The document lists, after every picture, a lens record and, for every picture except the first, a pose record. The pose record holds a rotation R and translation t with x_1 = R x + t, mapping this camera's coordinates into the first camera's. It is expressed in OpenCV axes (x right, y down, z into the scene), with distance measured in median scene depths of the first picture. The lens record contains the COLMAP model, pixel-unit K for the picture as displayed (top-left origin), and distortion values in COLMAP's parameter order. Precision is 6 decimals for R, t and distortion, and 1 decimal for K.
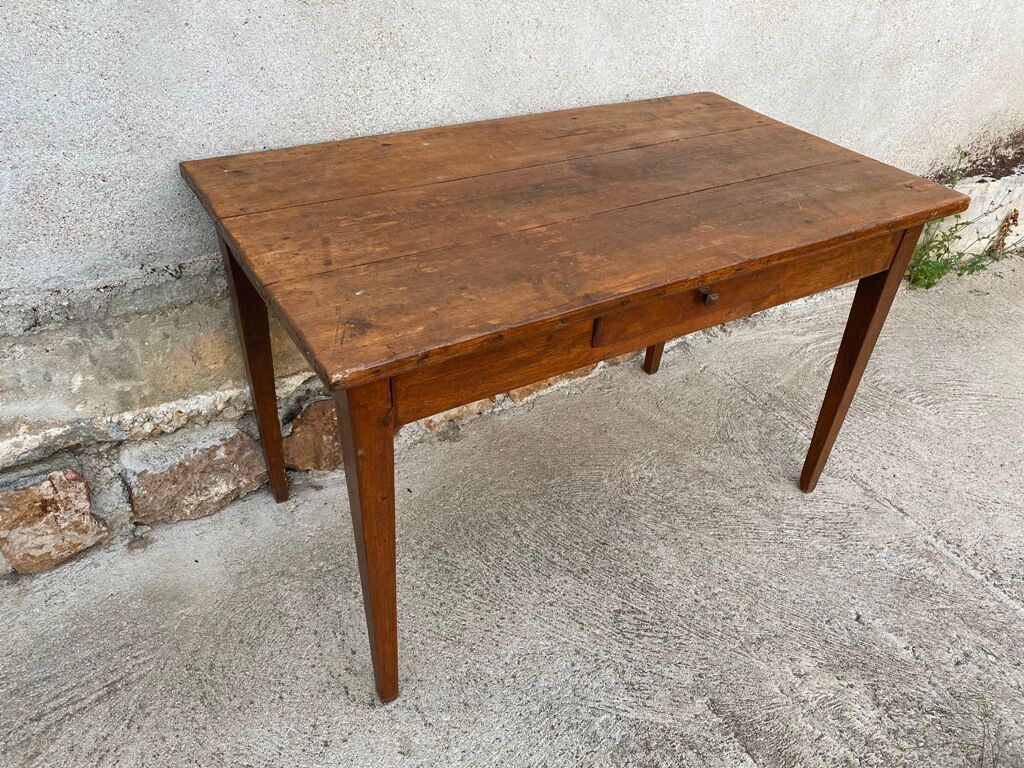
lens RADIAL K [[787.2, 0, 509.8], [0, 787.2, 381.8], [0, 0, 1]] dist [0.013907, -0.014915]
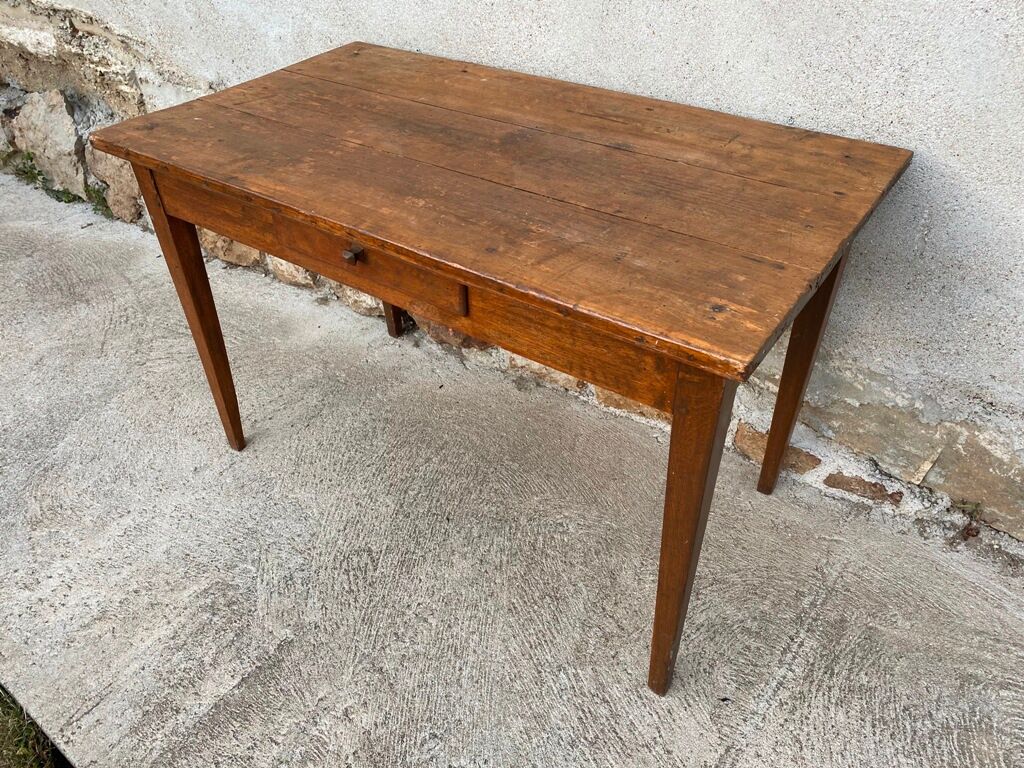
lens RADIAL K [[787.2, 0, 506.2], [0, 787.2, 382.8], [0, 0, 1]] dist [0.013907, -0.014915]
pose [[0.386916, 0.513443, -0.765945, 0.921610], [-0.507612, 0.812051, 0.287930, -0.284859], [0.769822, 0.277398, 0.574825, 0.508452]]
